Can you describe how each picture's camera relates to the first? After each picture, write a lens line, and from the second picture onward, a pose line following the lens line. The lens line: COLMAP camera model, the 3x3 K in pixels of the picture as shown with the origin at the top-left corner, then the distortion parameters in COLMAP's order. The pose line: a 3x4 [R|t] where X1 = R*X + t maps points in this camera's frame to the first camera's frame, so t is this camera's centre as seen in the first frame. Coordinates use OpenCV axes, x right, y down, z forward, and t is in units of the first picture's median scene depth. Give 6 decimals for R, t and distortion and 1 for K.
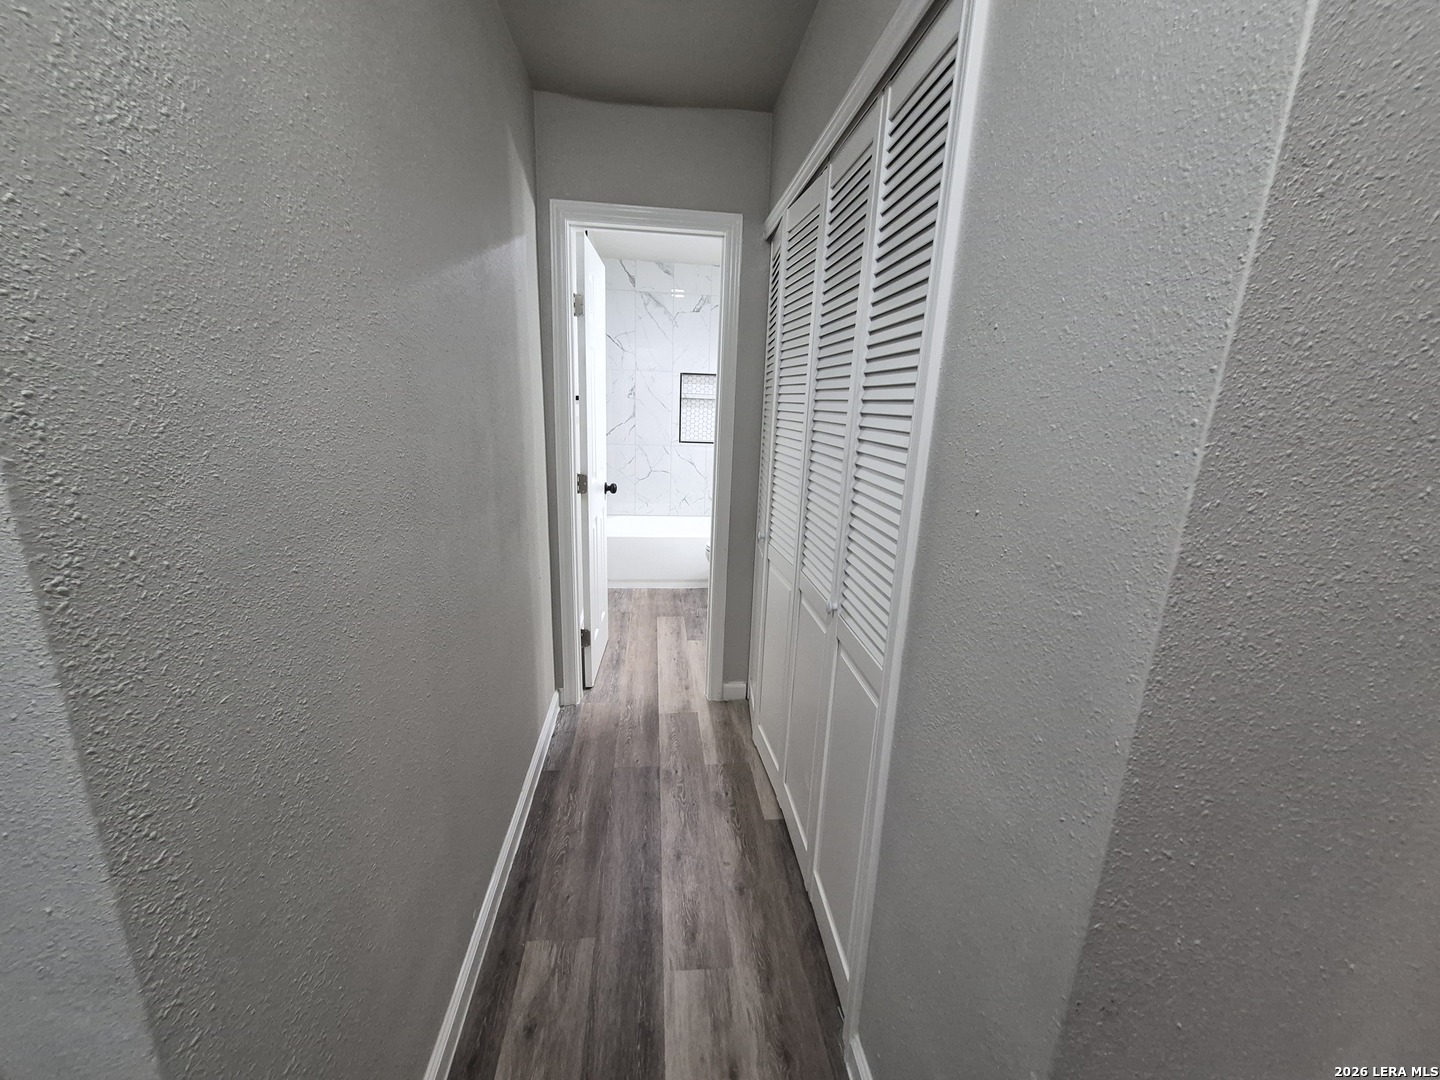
lens RADIAL K [[565.3, 0, 709.6], [0, 565.3, 542.6], [0, 0, 1]] dist [0.008026, -0.001099]
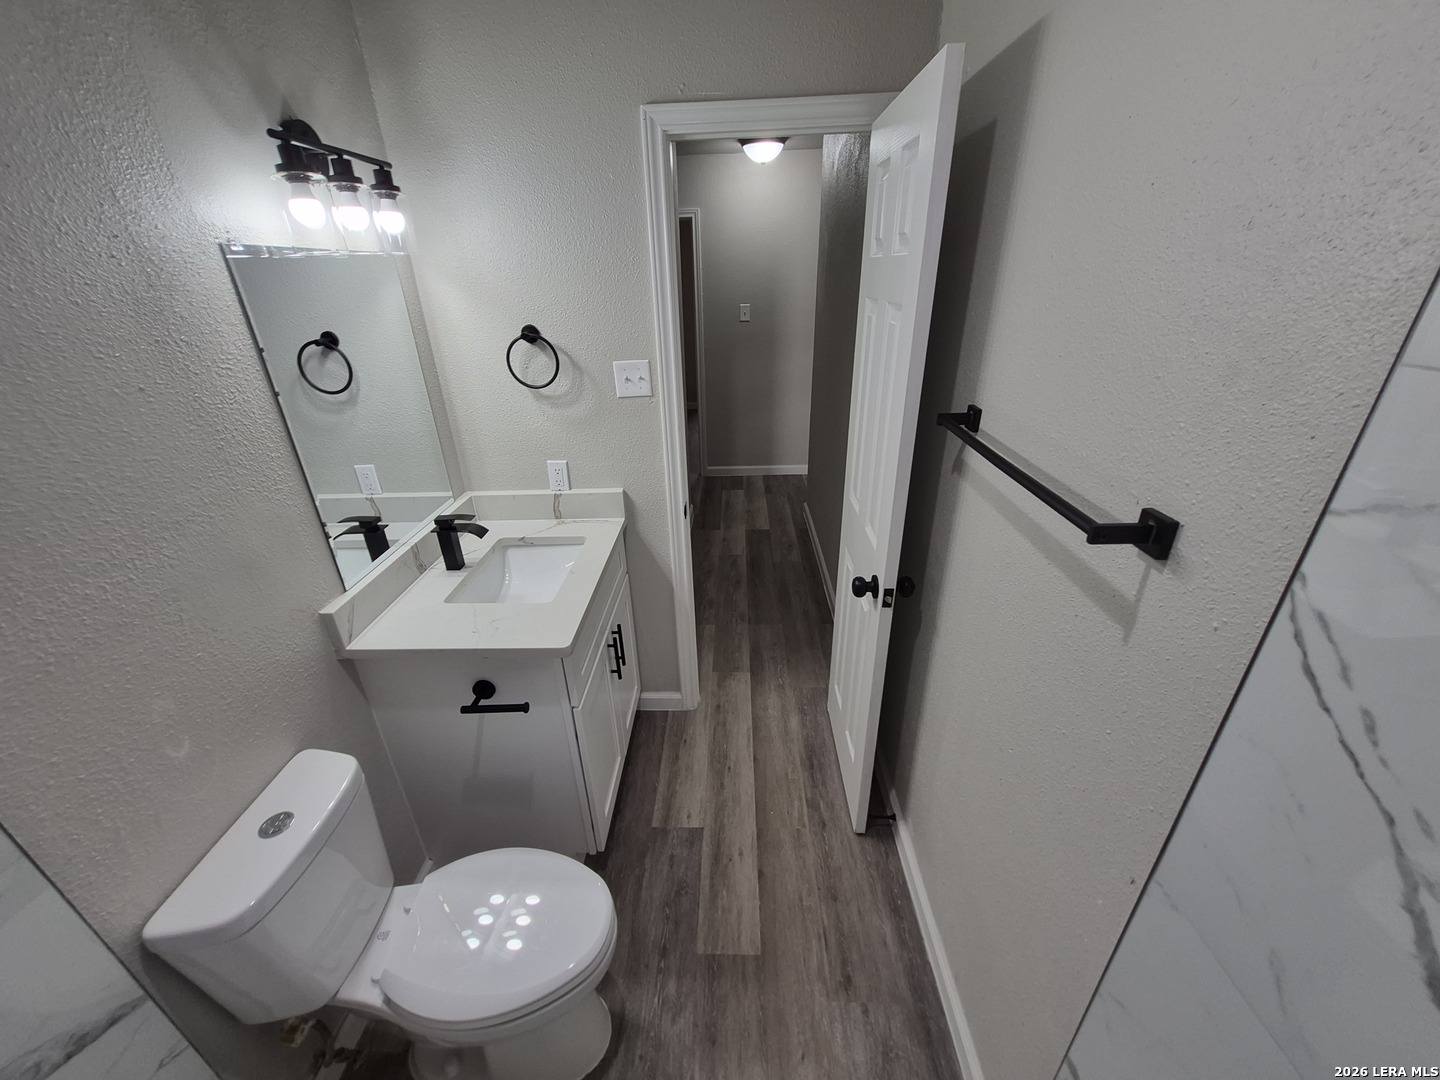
lens RADIAL K [[565.3, 0, 724.7], [0, 565.3, 538.8], [0, 0, 1]] dist [0.008026, -0.001099]
pose [[-0.993557, -0.050571, 0.101429, -0.086679], [0.025649, 0.771386, 0.635850, -0.341410], [-0.110397, 0.634355, -0.765118, 1.044561]]
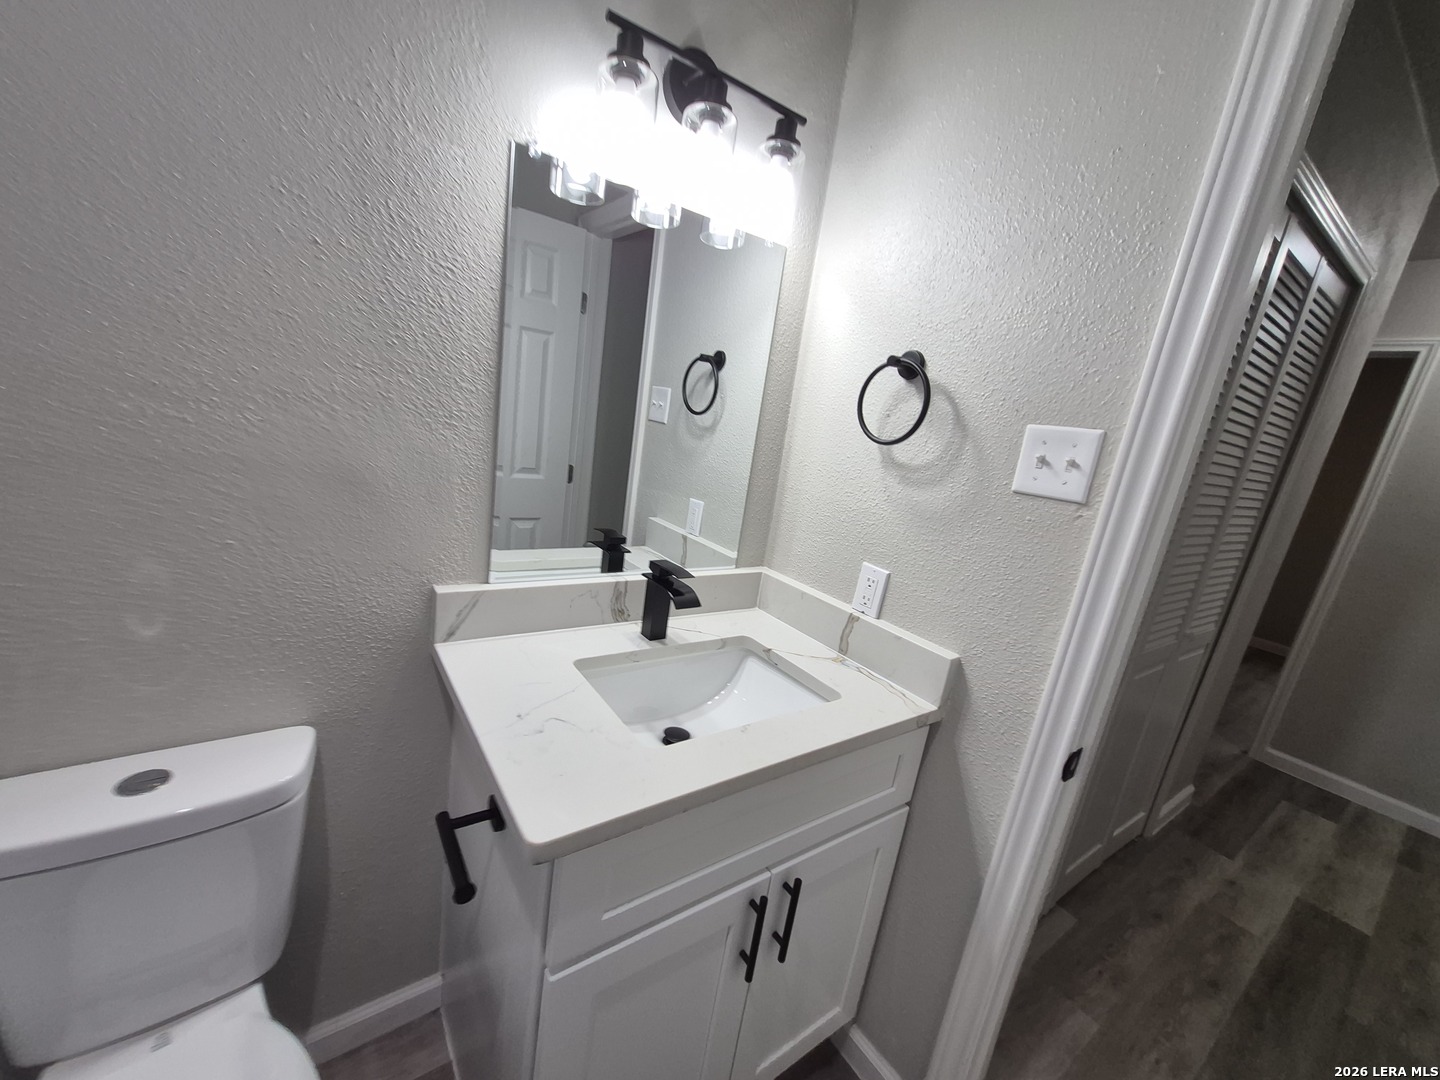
lens RADIAL K [[565.3, 0, 709.8], [0, 565.3, 546.8], [0, 0, 1]] dist [0.008026, -0.001099]
pose [[-0.480586, -0.299317, 0.824286, -0.093326], [0.066016, 0.924933, 0.374354, -0.192112], [-0.874460, 0.234325, -0.424750, 0.811333]]
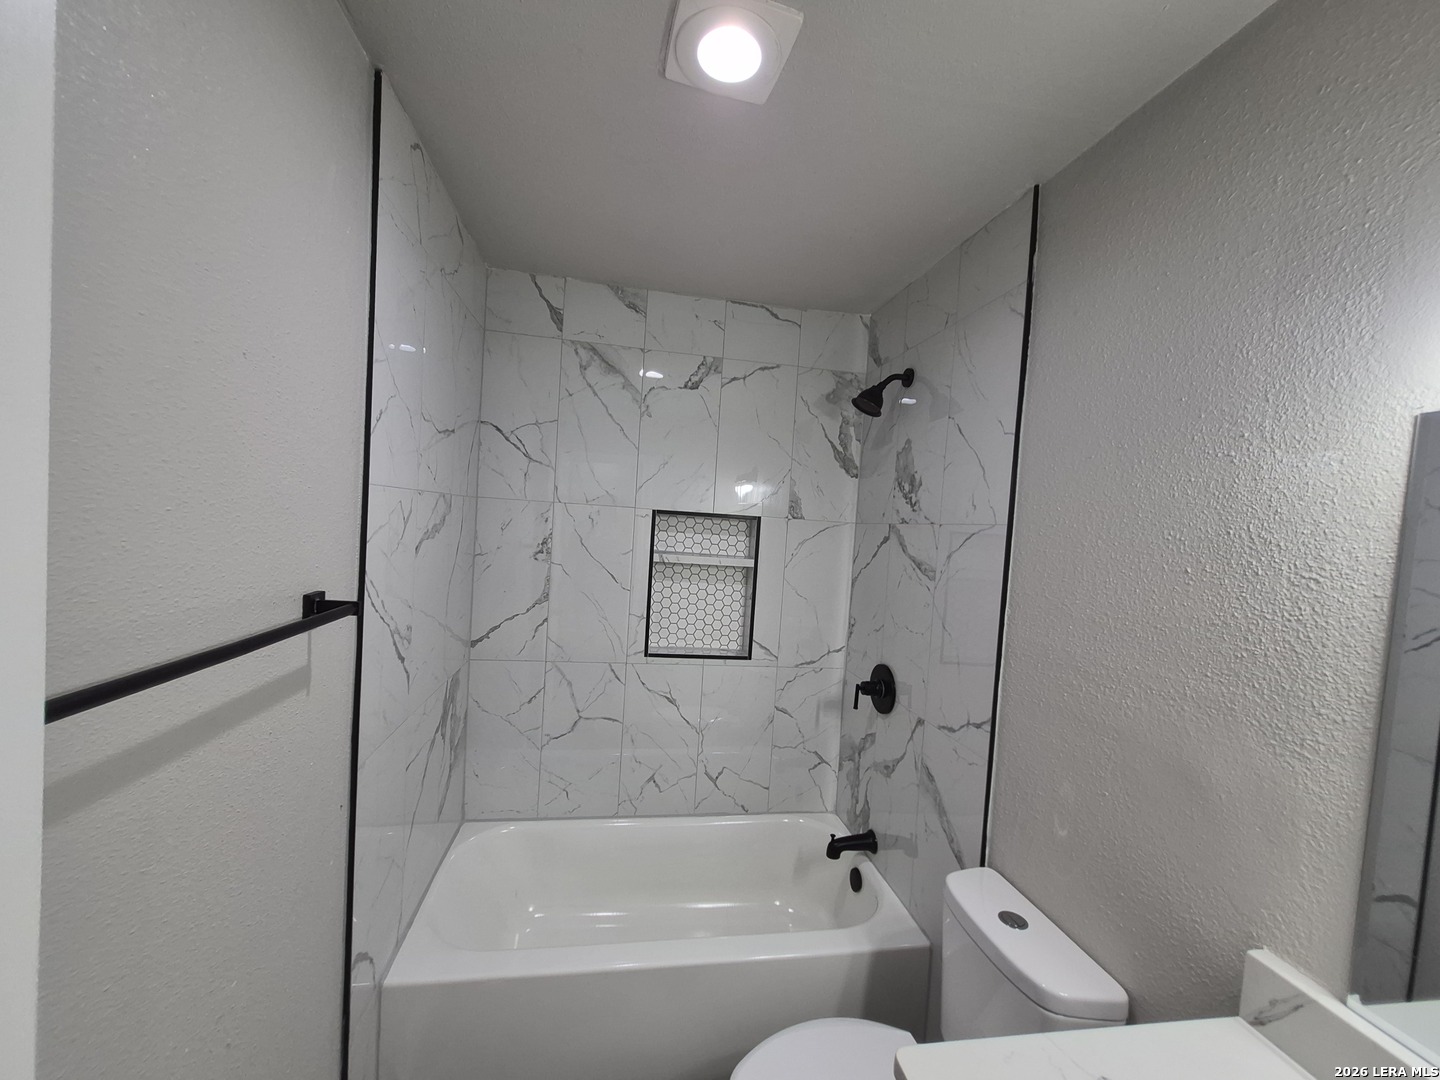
lens RADIAL K [[565.3, 0, 715.2], [0, 565.3, 544.7], [0, 0, 1]] dist [0.008026, -0.001099]
pose [[0.996904, 0.026538, 0.074021, -0.035380], [-0.011223, 0.979714, -0.200086, -0.185927], [-0.077829, 0.198636, 0.976978, 0.565676]]
